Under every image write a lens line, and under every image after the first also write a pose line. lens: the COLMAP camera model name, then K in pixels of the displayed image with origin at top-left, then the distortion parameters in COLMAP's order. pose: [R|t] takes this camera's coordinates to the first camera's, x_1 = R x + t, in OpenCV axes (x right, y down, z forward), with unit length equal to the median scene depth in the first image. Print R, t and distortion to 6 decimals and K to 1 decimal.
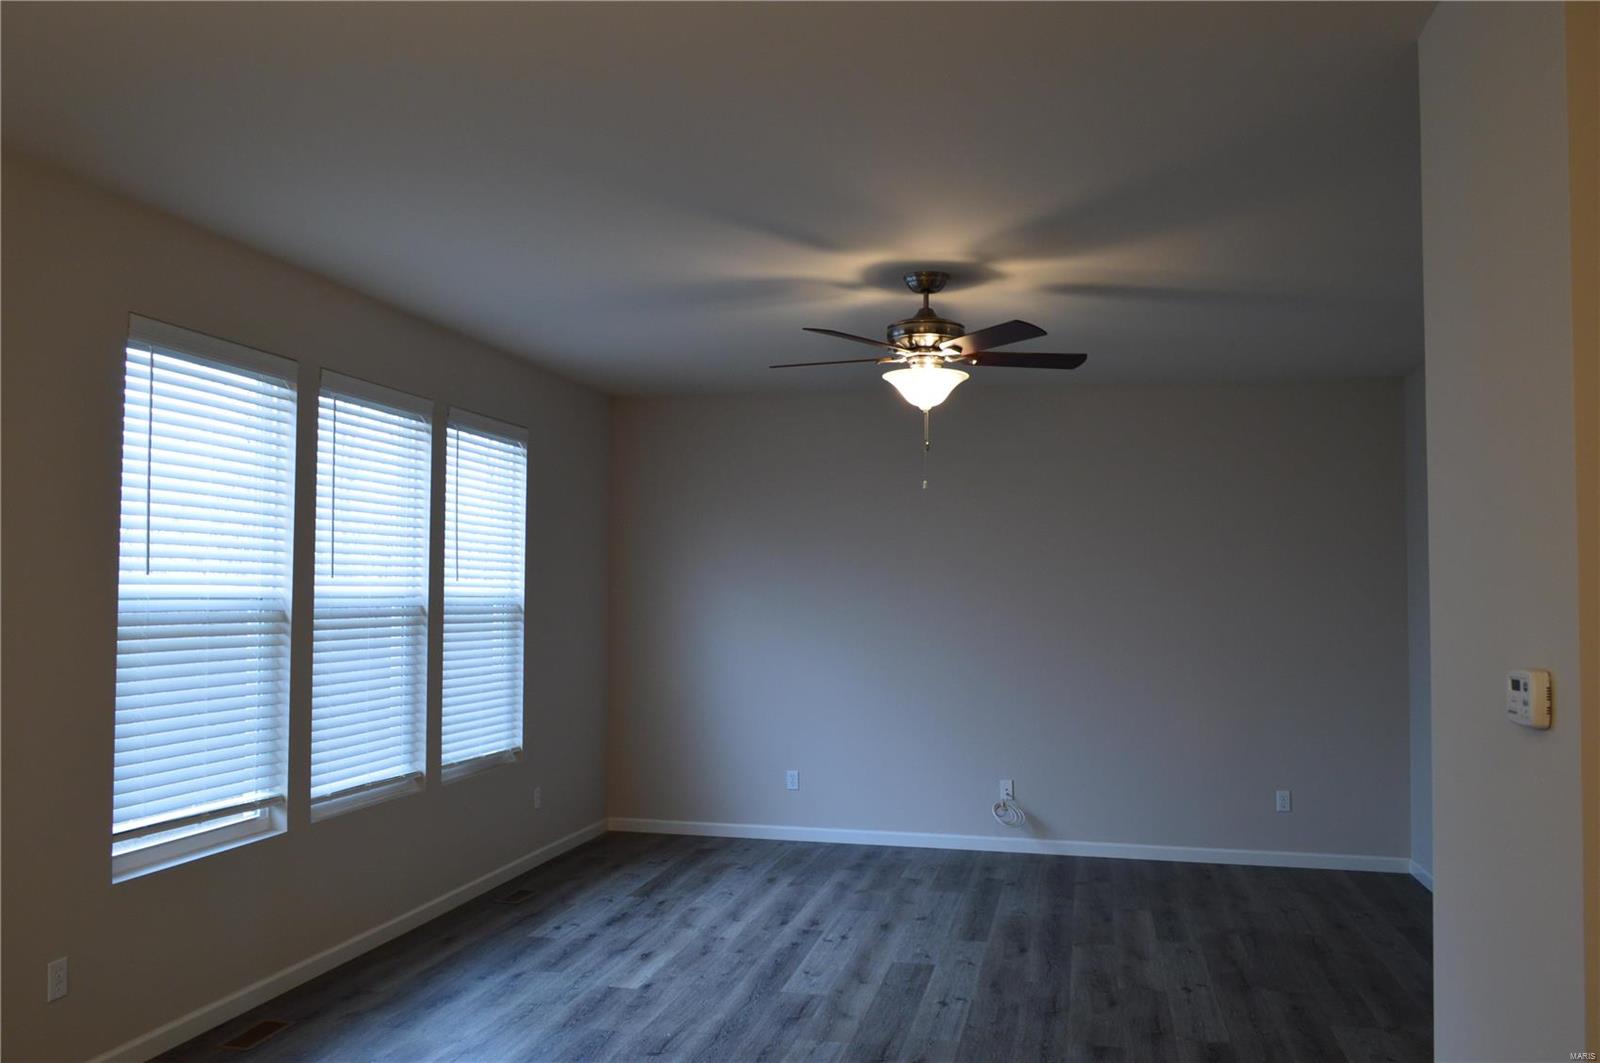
lens RADIAL K [[1261.8, 0, 794.6], [0, 1261.8, 536.3], [0, 0, 1]] dist [-0.017644, 0.003895]
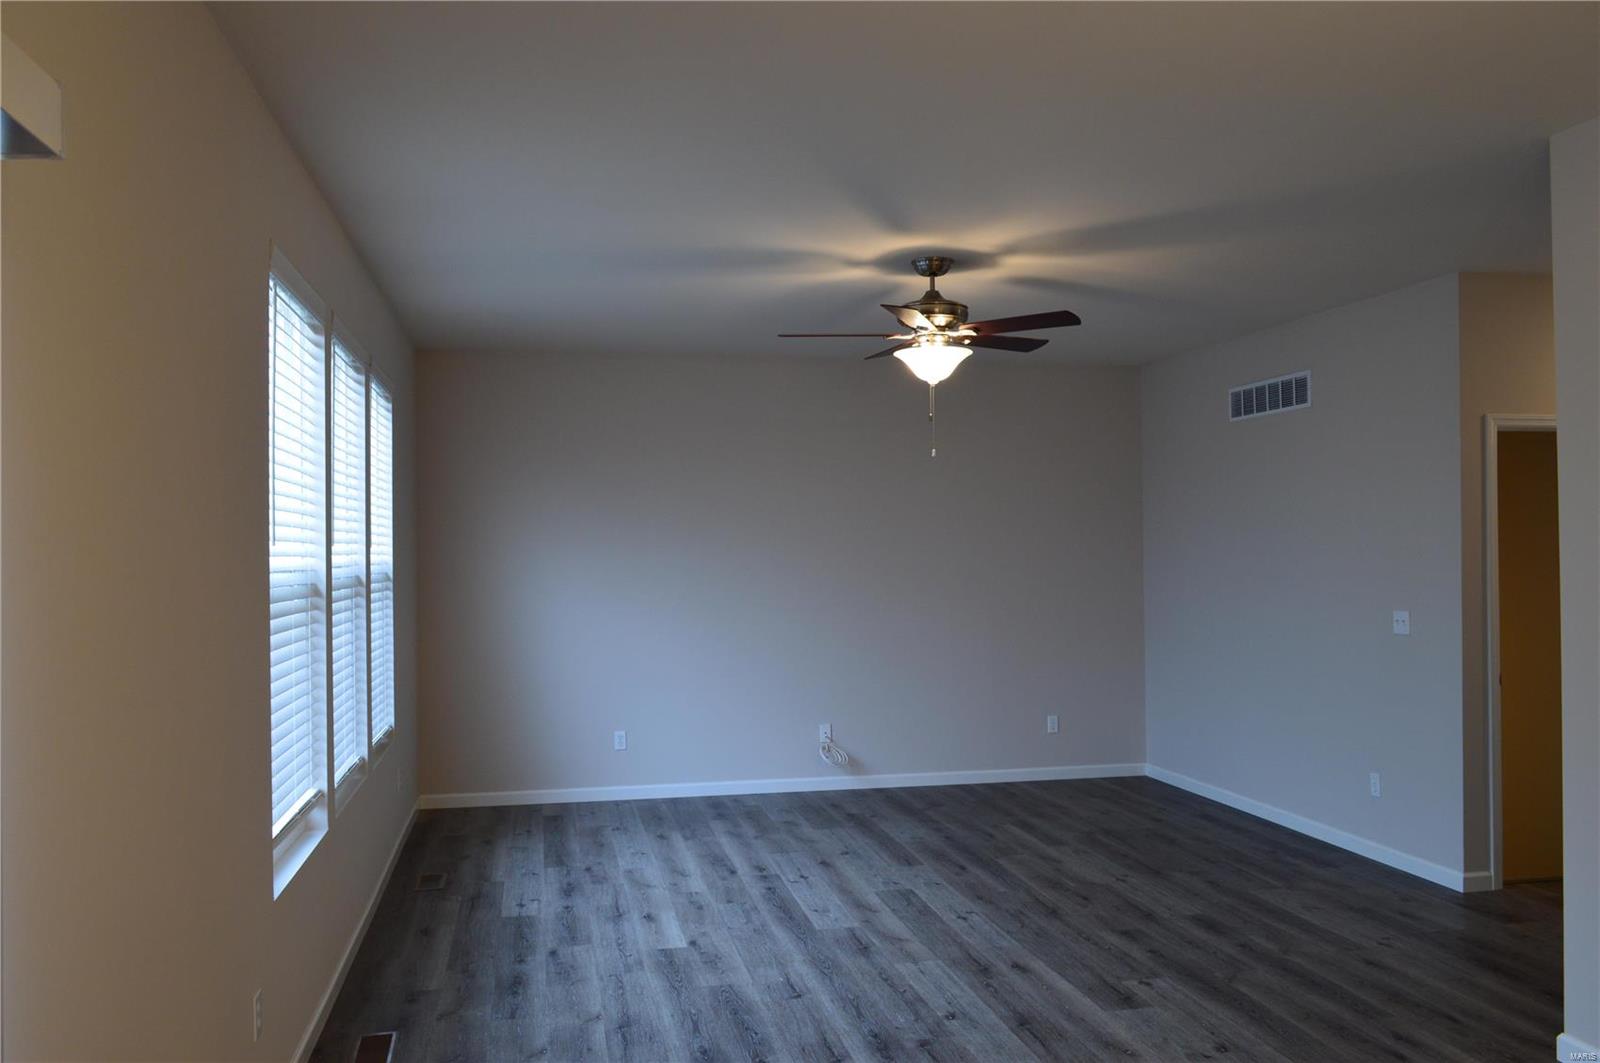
lens RADIAL K [[1261.8, 0, 794.6], [0, 1261.8, 536.3], [0, 0, 1]] dist [-0.017644, 0.003895]
pose [[0.909672, -0.011361, 0.415171, -0.455902], [-0.002481, 0.999459, 0.032787, -0.004266], [-0.415319, -0.030855, 0.909152, 0.052928]]
